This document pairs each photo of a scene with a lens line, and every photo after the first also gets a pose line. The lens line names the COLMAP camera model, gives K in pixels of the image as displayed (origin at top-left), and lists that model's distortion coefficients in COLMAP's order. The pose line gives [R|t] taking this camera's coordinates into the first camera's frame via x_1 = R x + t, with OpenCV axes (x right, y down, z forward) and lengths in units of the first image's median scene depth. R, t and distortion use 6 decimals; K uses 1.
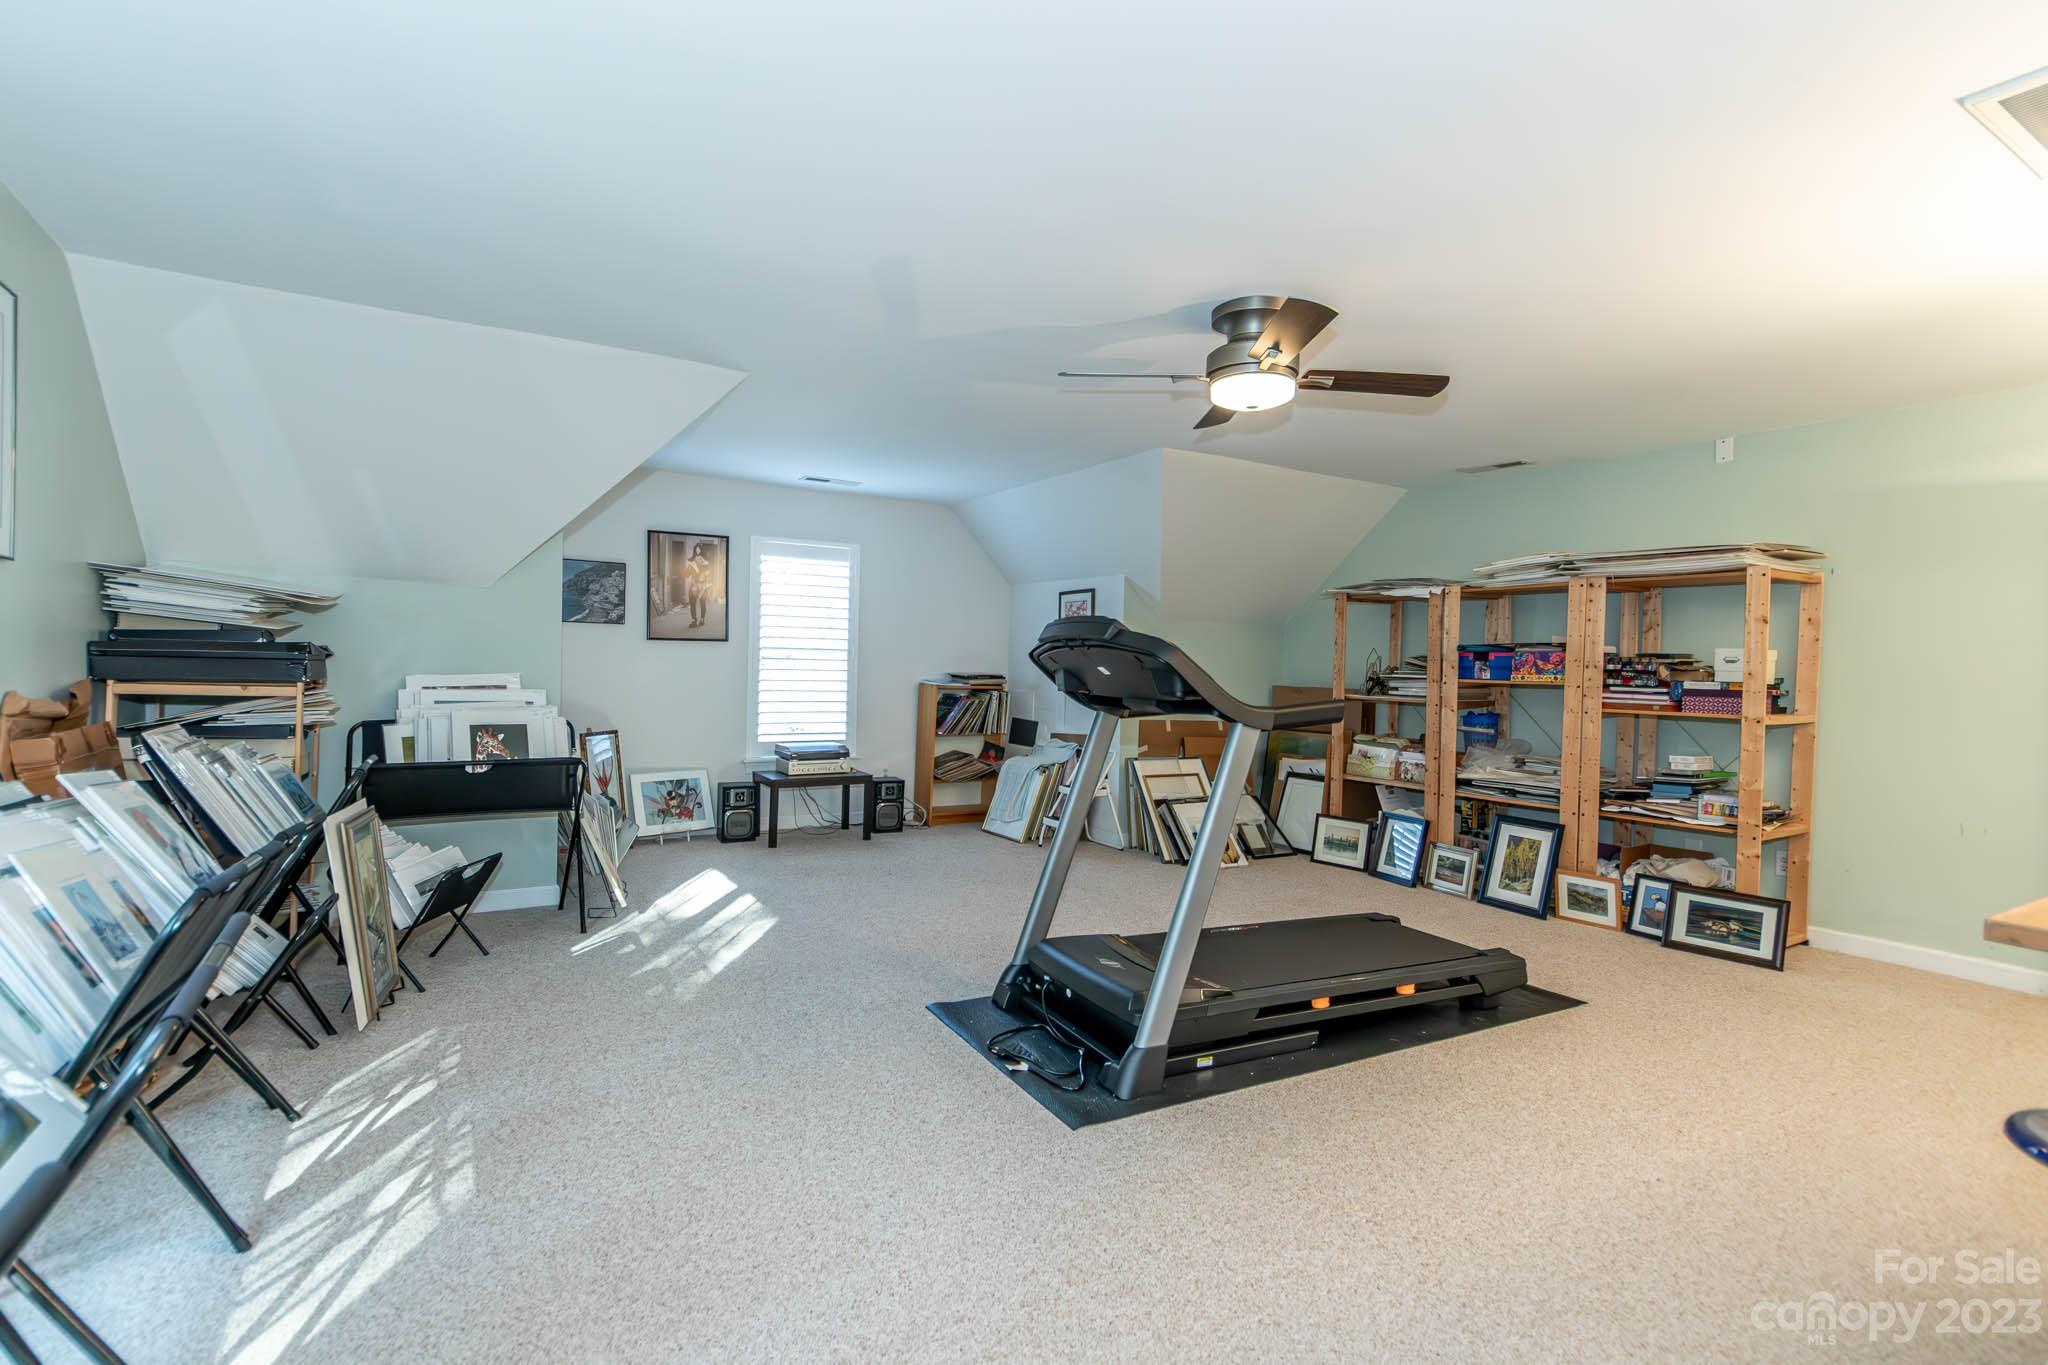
lens RADIAL K [[971.5, 0, 1009.6], [0, 971.5, 673.8], [0, 0, 1]] dist [0.010156, -0.011294]
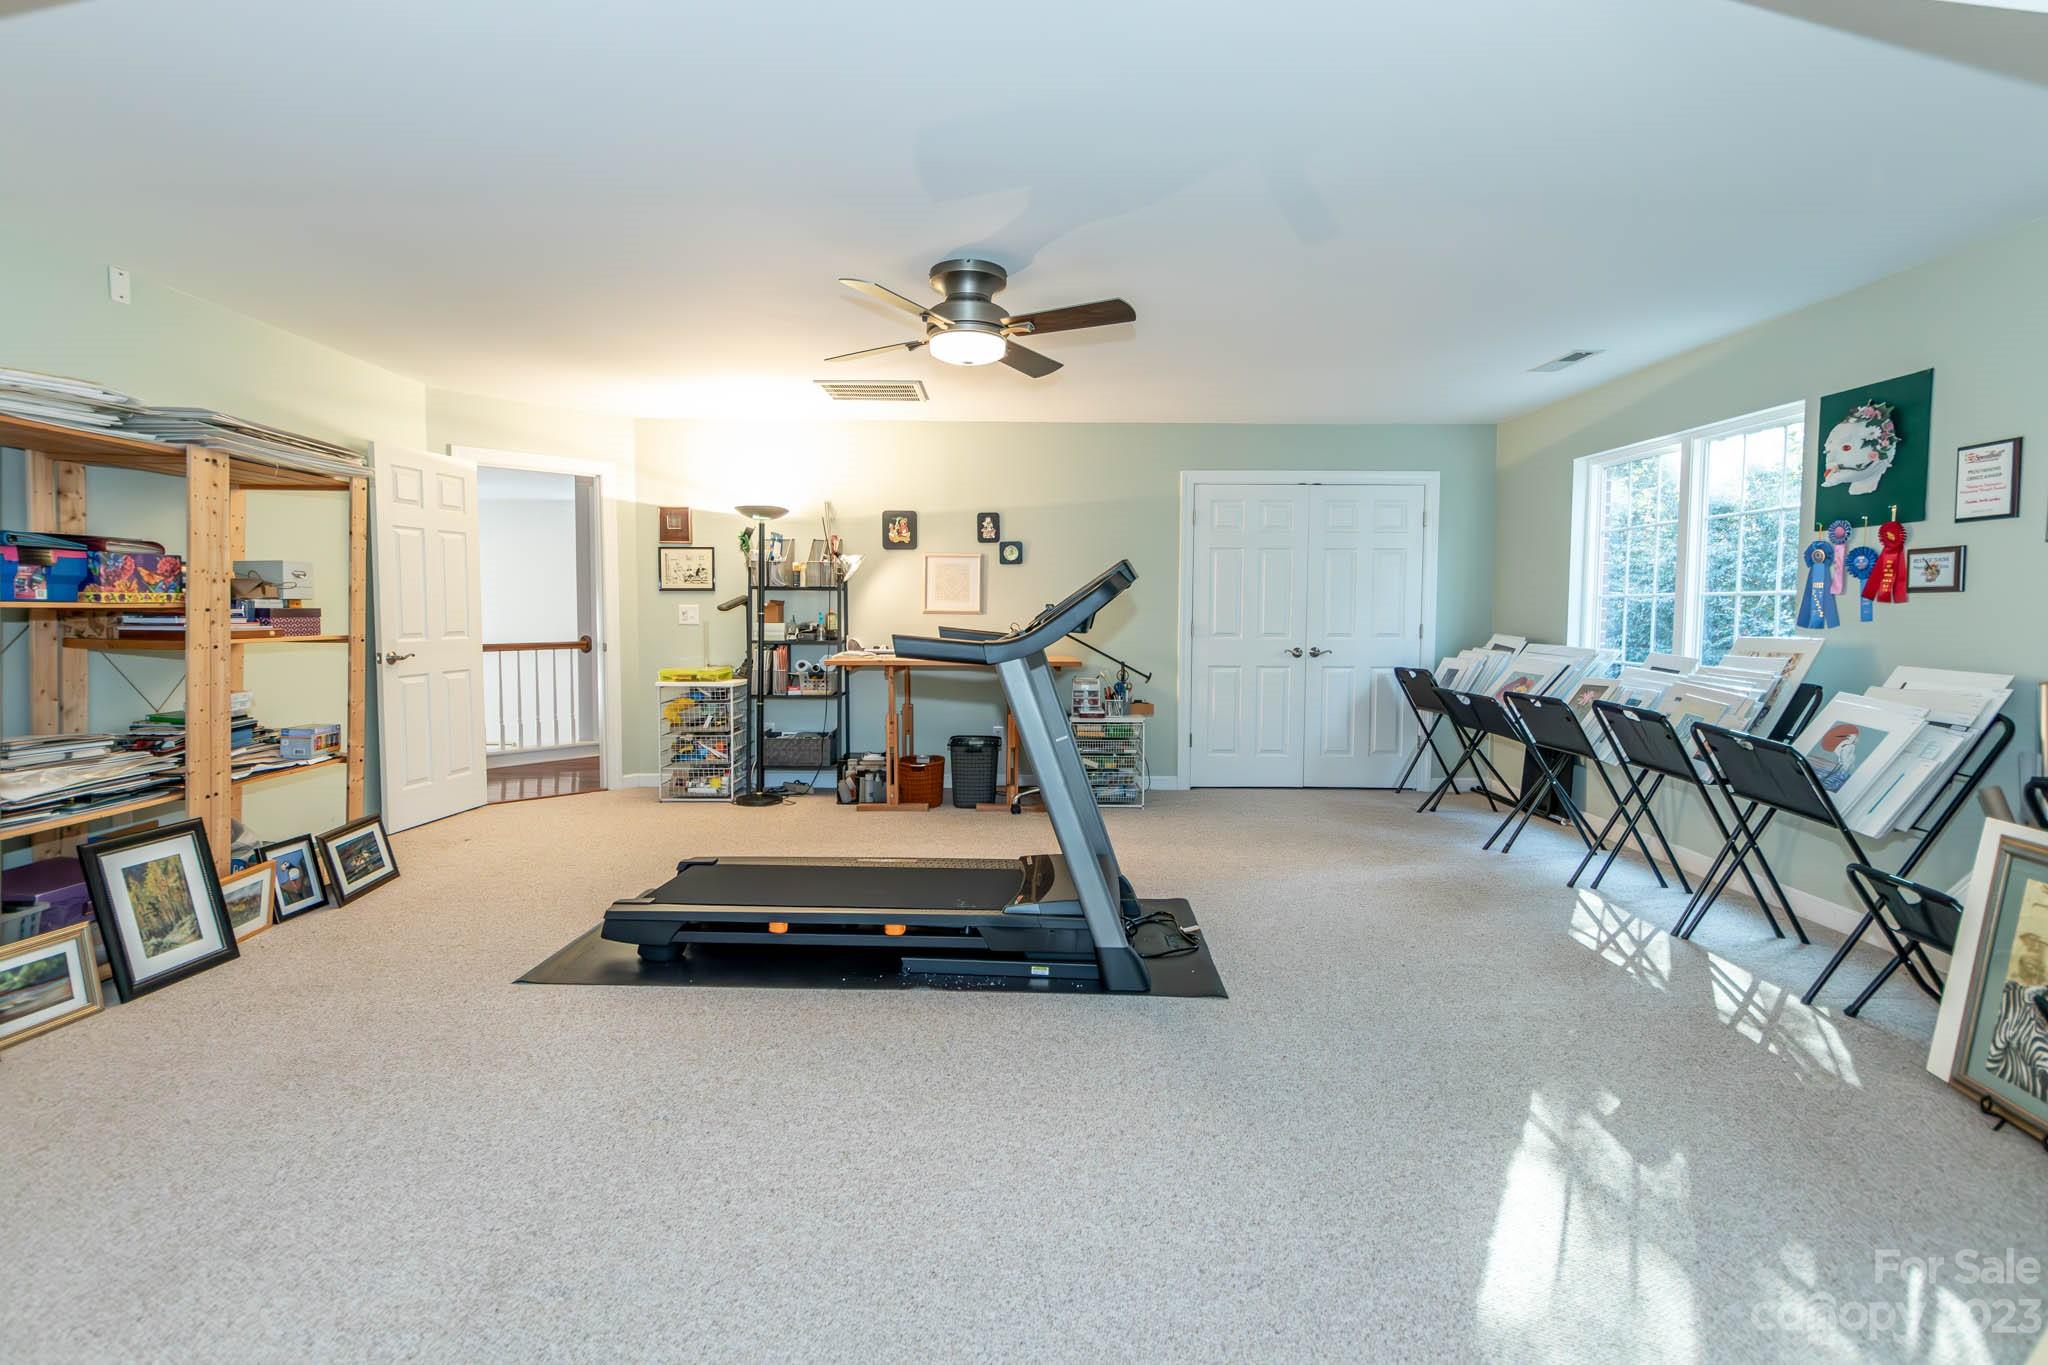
lens RADIAL K [[971.5, 0, 1009.6], [0, 971.5, 673.8], [0, 0, 1]] dist [0.010156, -0.011294]
pose [[-0.860800, -0.061851, 0.505172, -0.265076], [-0.024843, 0.996511, 0.079677, -0.011407], [-0.508337, 0.056035, -0.859333, 1.424854]]
